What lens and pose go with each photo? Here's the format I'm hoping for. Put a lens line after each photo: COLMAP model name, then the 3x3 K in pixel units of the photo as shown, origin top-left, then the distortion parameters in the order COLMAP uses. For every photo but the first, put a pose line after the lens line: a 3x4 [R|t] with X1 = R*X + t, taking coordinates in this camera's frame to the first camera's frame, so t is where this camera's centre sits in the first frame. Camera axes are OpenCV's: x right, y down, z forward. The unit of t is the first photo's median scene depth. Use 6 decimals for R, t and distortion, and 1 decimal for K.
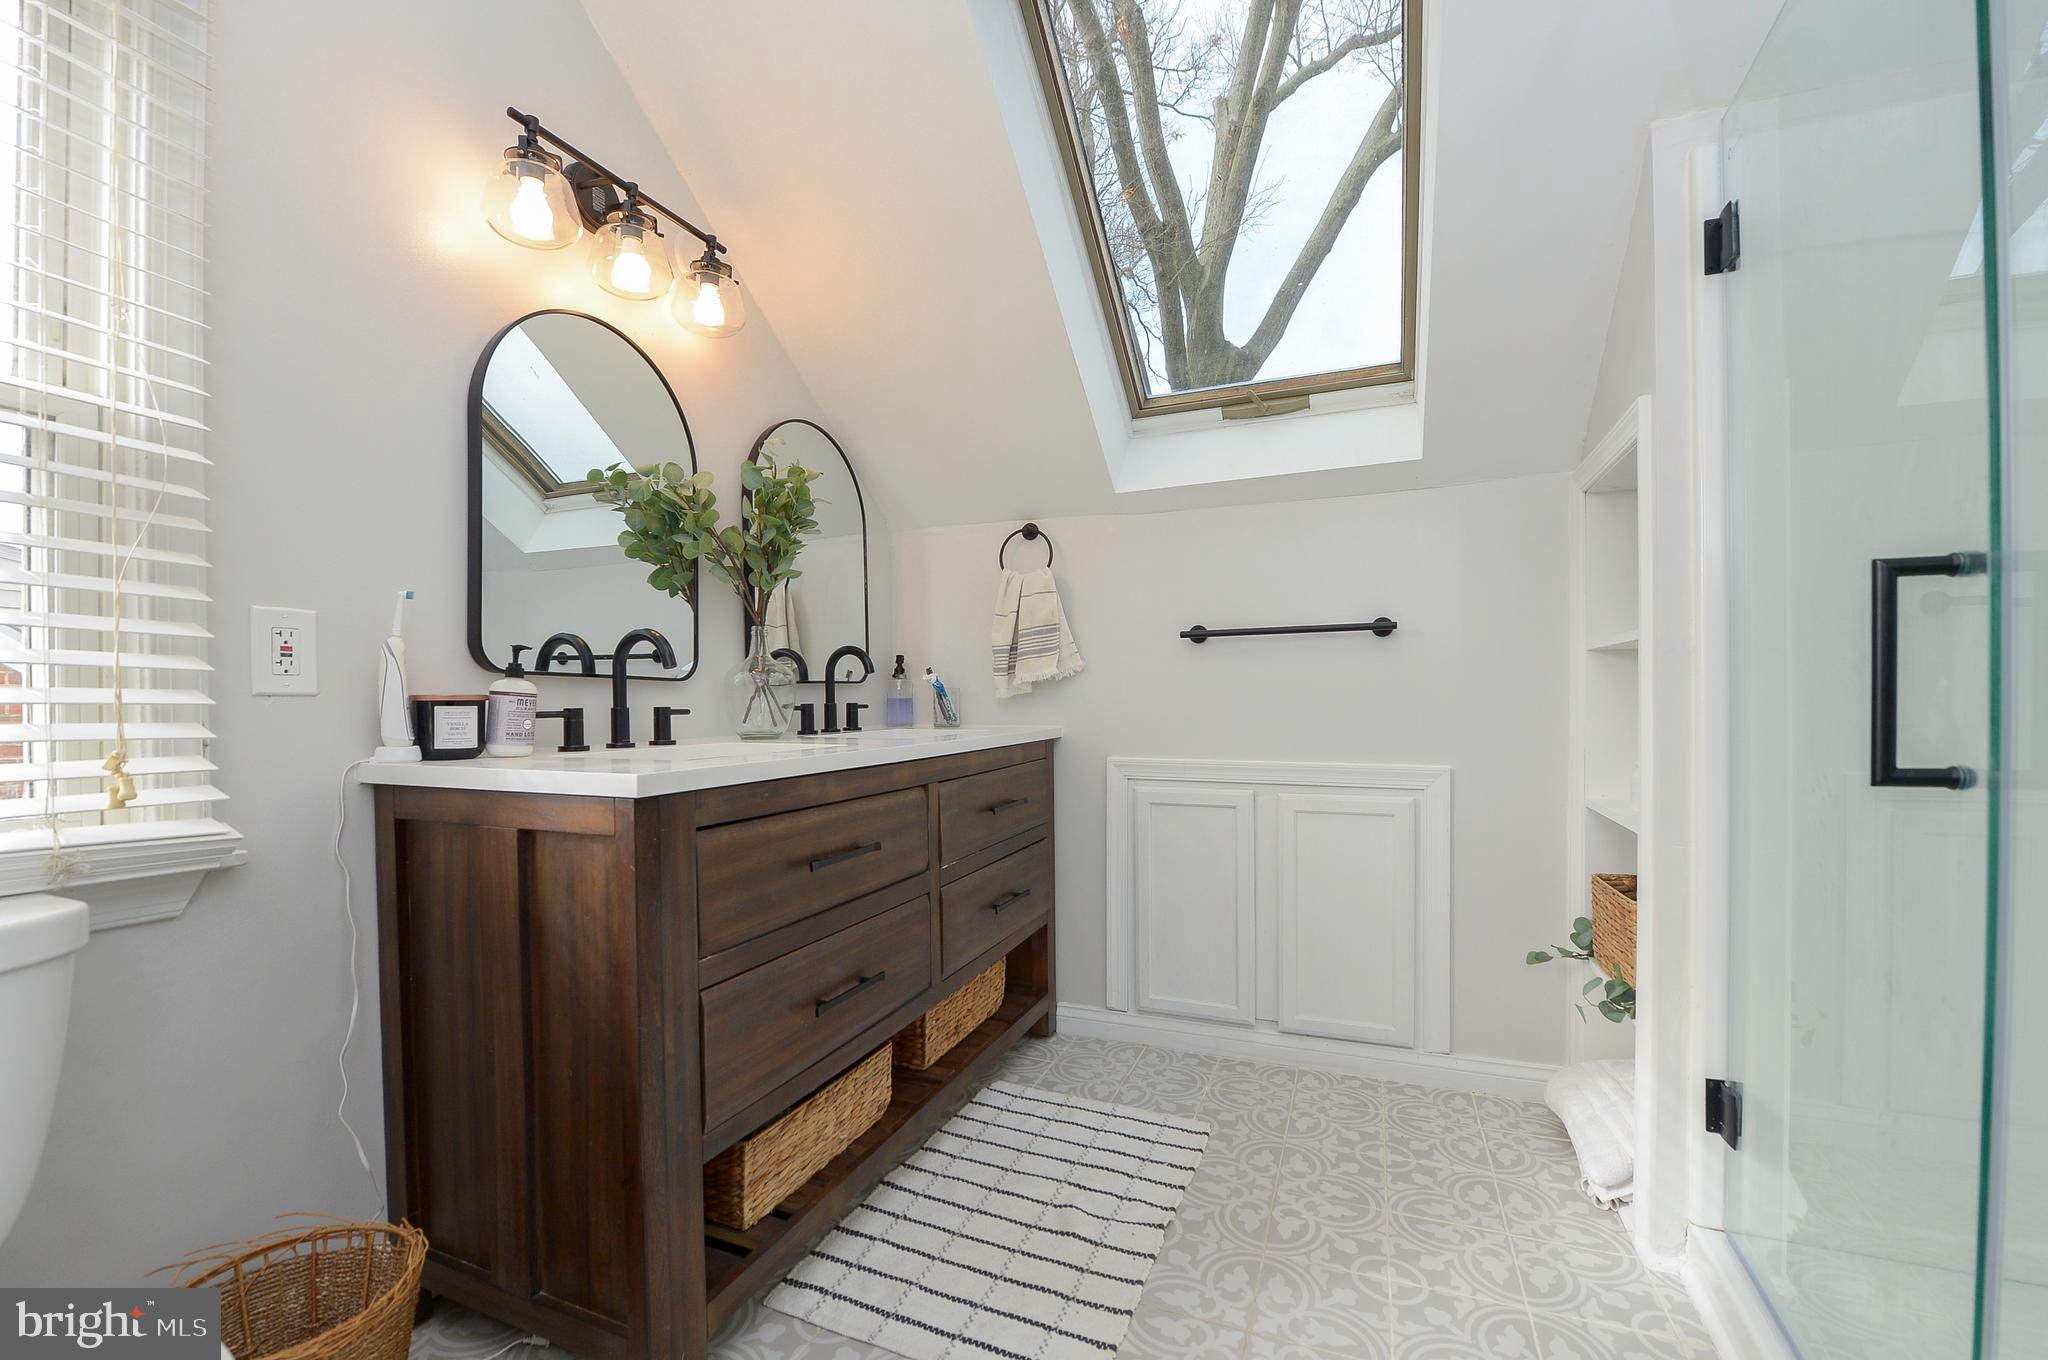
lens RADIAL K [[864.0, 0, 1029.6], [0, 864.0, 630.0], [0, 0, 1]] dist [-0.022725, -0.000479]
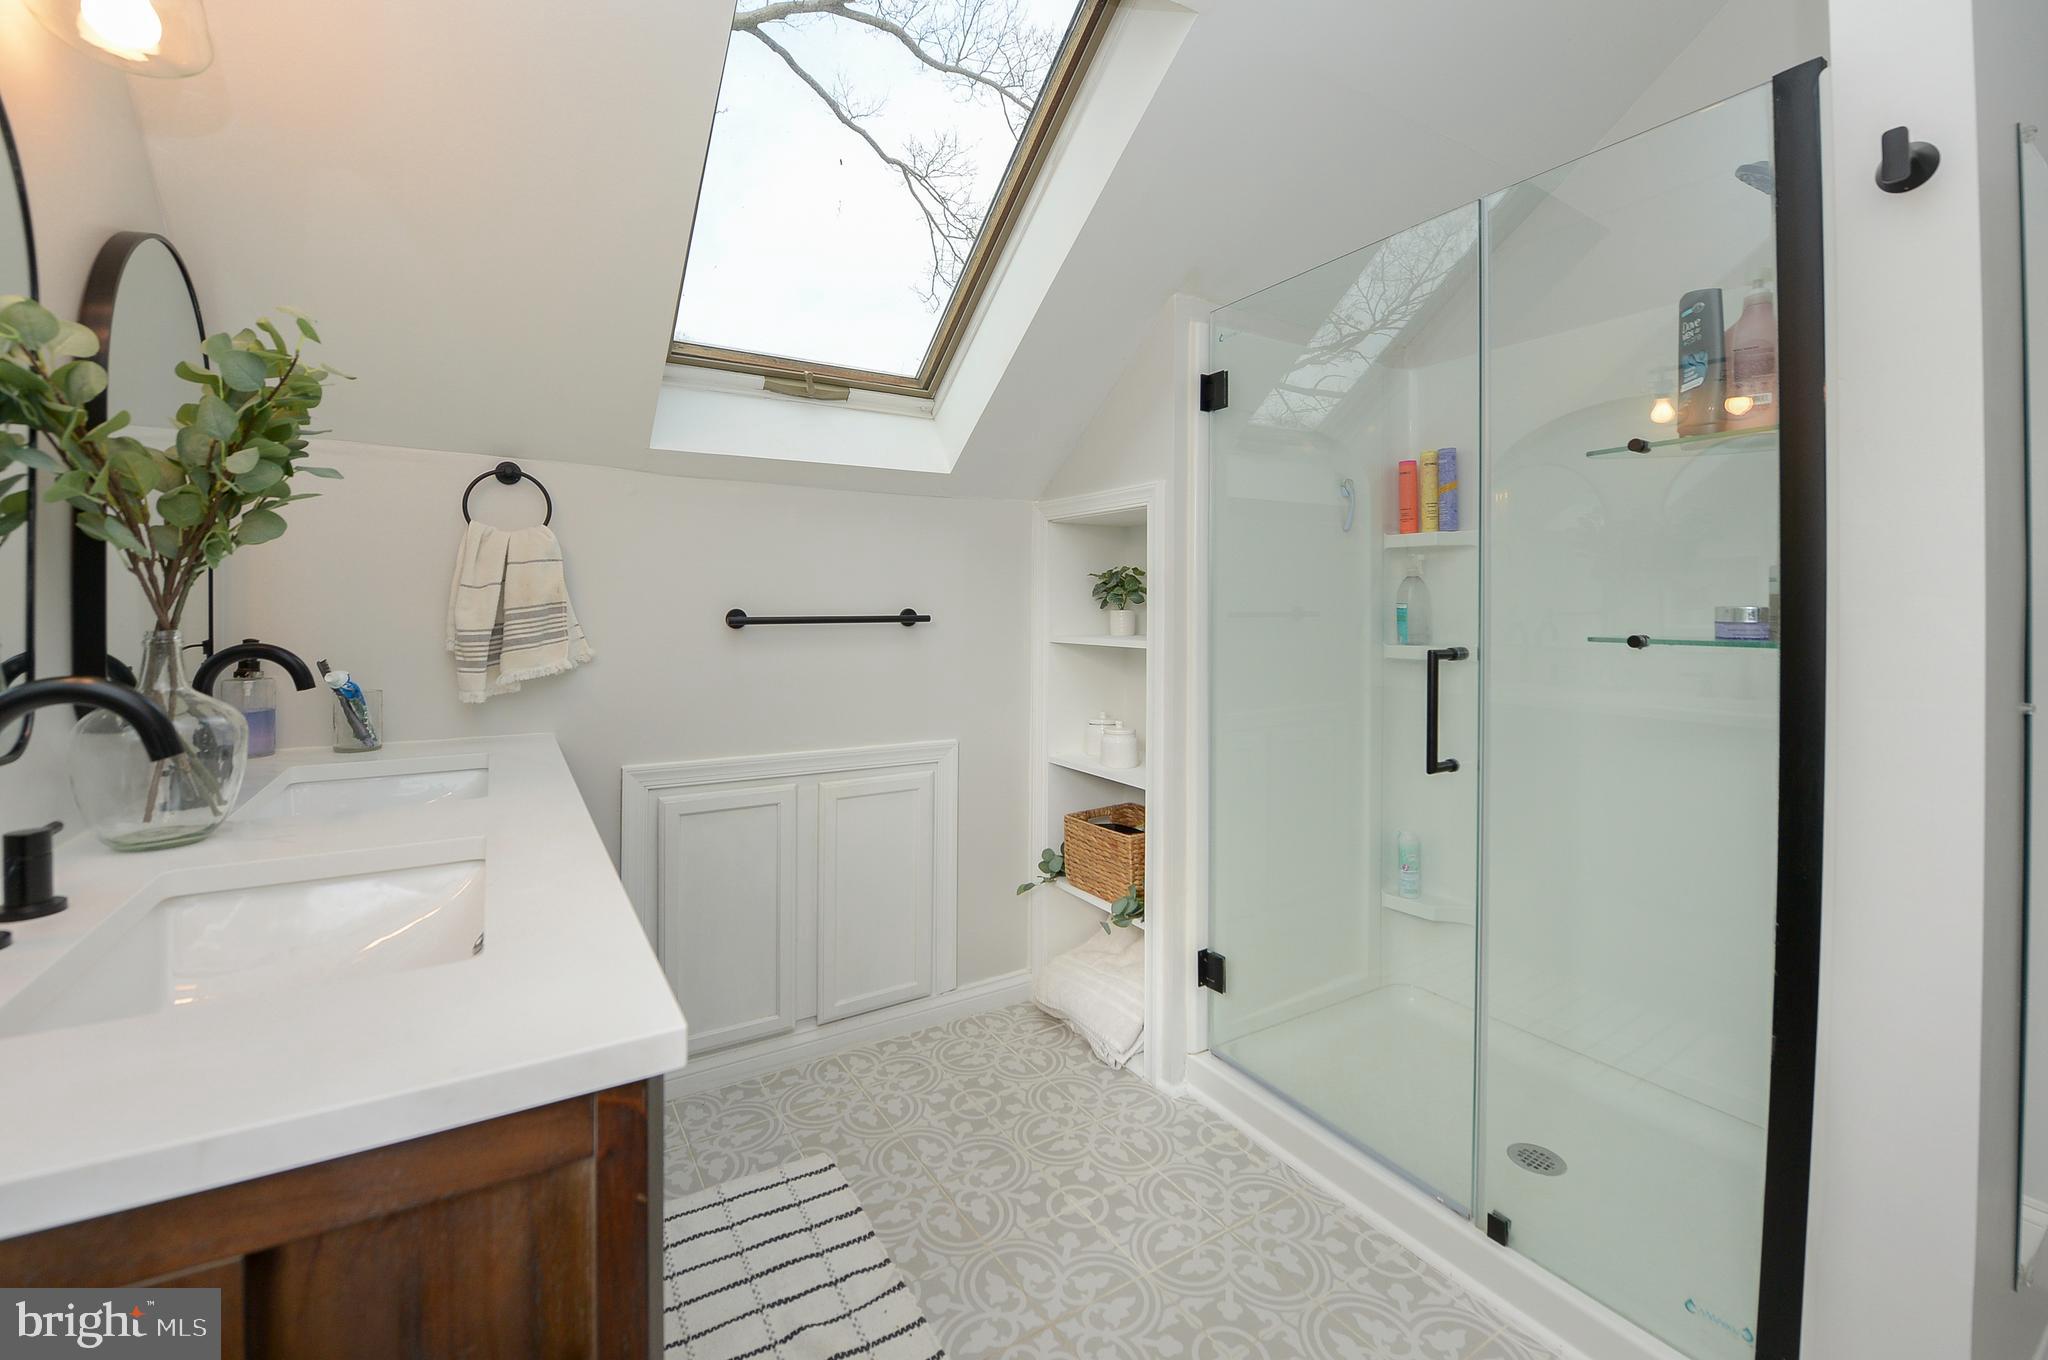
lens RADIAL K [[840.2, 0, 1022.9], [0, 840.2, 547.1], [0, 0, 1]] dist [0.000627, -0.009264]
pose [[0.577334, 0.068810, 0.813603, -0.474992], [-0.071827, 0.996860, -0.033340, -0.083331], [-0.813342, -0.039190, 0.580464, 0.308060]]
